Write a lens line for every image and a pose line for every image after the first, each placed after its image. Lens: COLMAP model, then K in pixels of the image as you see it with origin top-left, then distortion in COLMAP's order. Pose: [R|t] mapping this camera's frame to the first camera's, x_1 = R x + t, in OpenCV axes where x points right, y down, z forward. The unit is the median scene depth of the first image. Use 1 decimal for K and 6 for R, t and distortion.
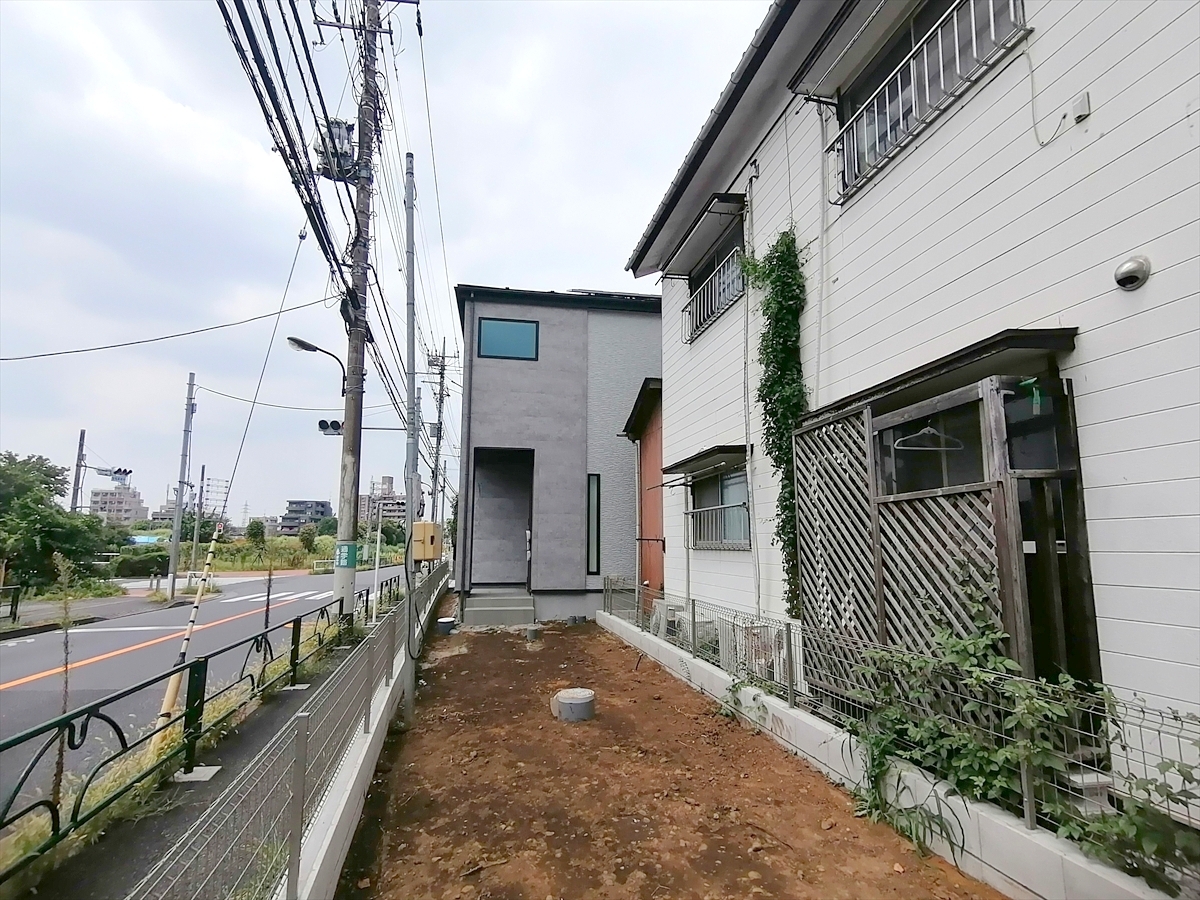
lens RADIAL K [[592.8, 0, 596.8], [0, 592.8, 470.2], [0, 0, 1]] dist [-0.017951, -0.001050]
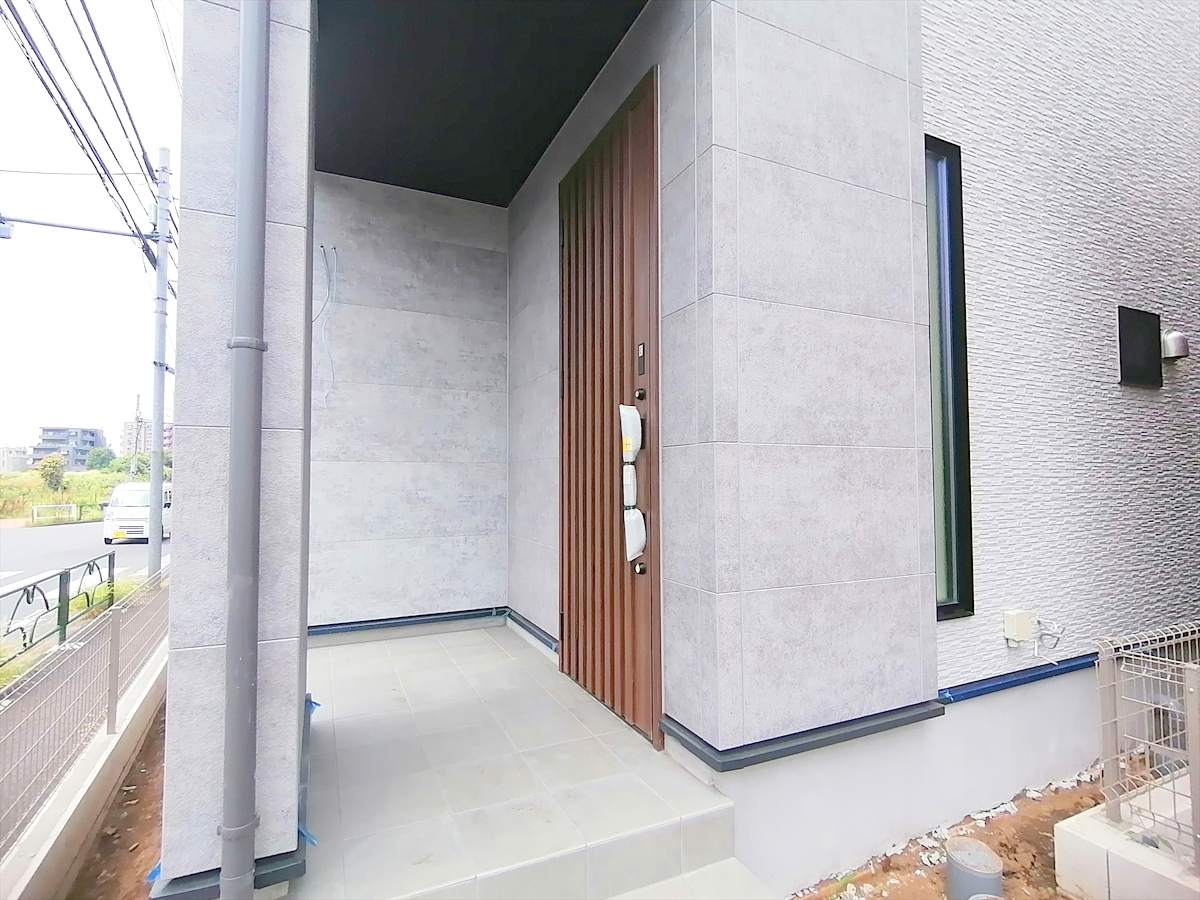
lens RADIAL K [[584.6, 0, 620.2], [0, 584.6, 480.5], [0, 0, 1]] dist [-0.022522, -0.000610]
pose [[0.954336, -0.003884, 0.298710, -0.364043], [-0.033791, 0.992095, 0.120856, 0.215435], [-0.296818, -0.125431, 0.946660, 1.709505]]
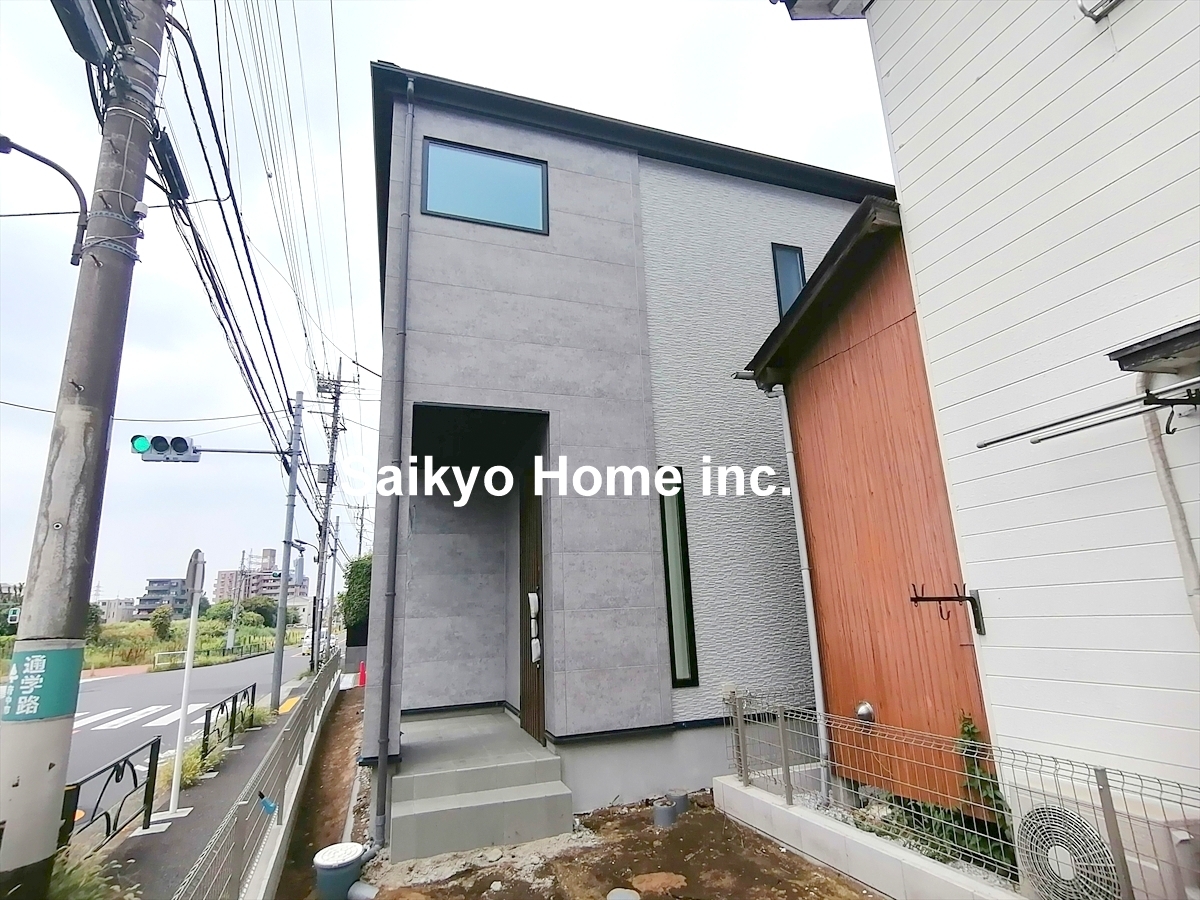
lens RADIAL K [[592.8, 0, 596.8], [0, 592.8, 470.2], [0, 0, 1]] dist [-0.017951, -0.001050]
pose [[0.986654, -0.007324, 0.162669, -0.291939], [0.025396, 0.993685, -0.109297, 0.123142], [-0.160841, 0.111969, 0.980609, 1.122414]]
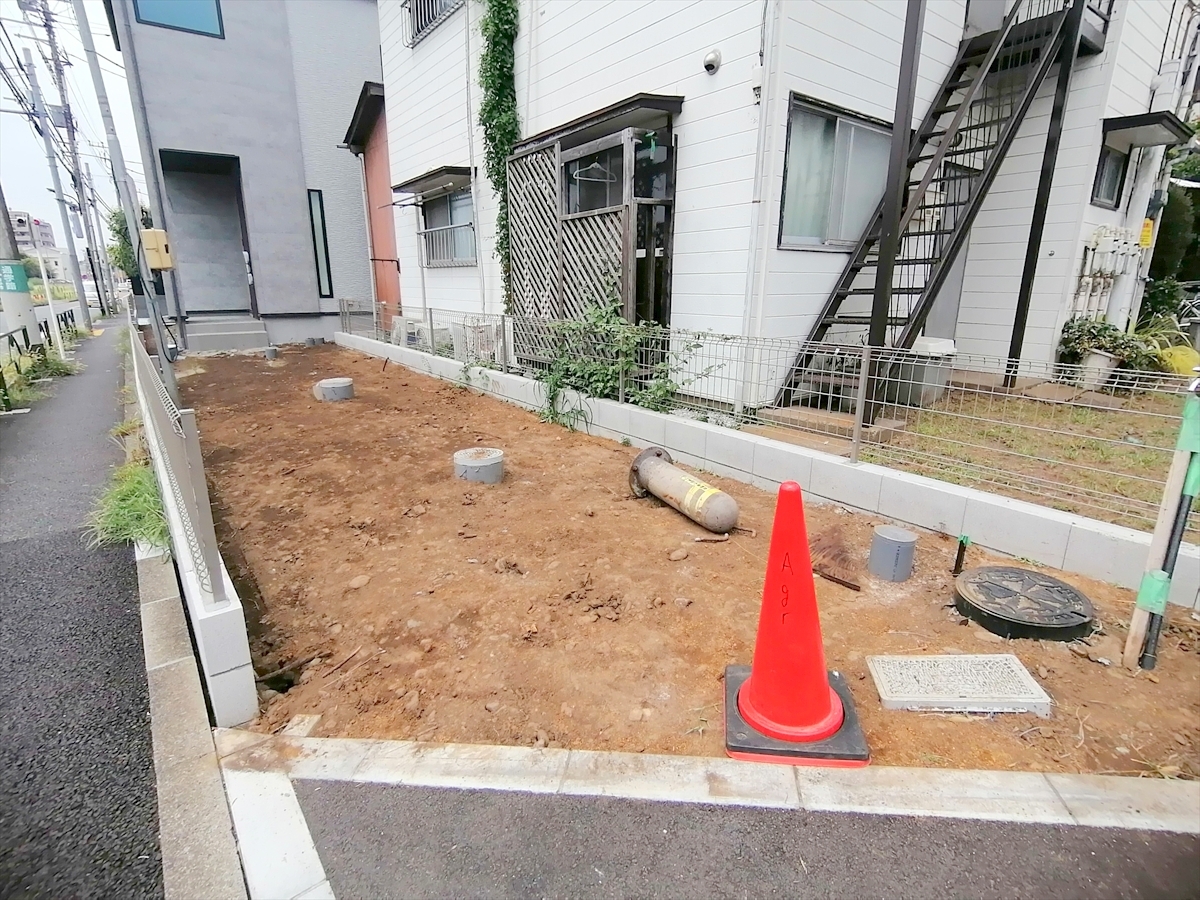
lens RADIAL K [[600.7, 0, 600.0], [0, 600.7, 450.0], [0, 0, 1]] dist [-0.004136, -0.002128]
pose [[0.908645, -0.115986, 0.401138, -0.049024], [-0.049578, 0.923888, 0.379437, 0.010073], [-0.414616, -0.364661, 0.833736, -0.285094]]
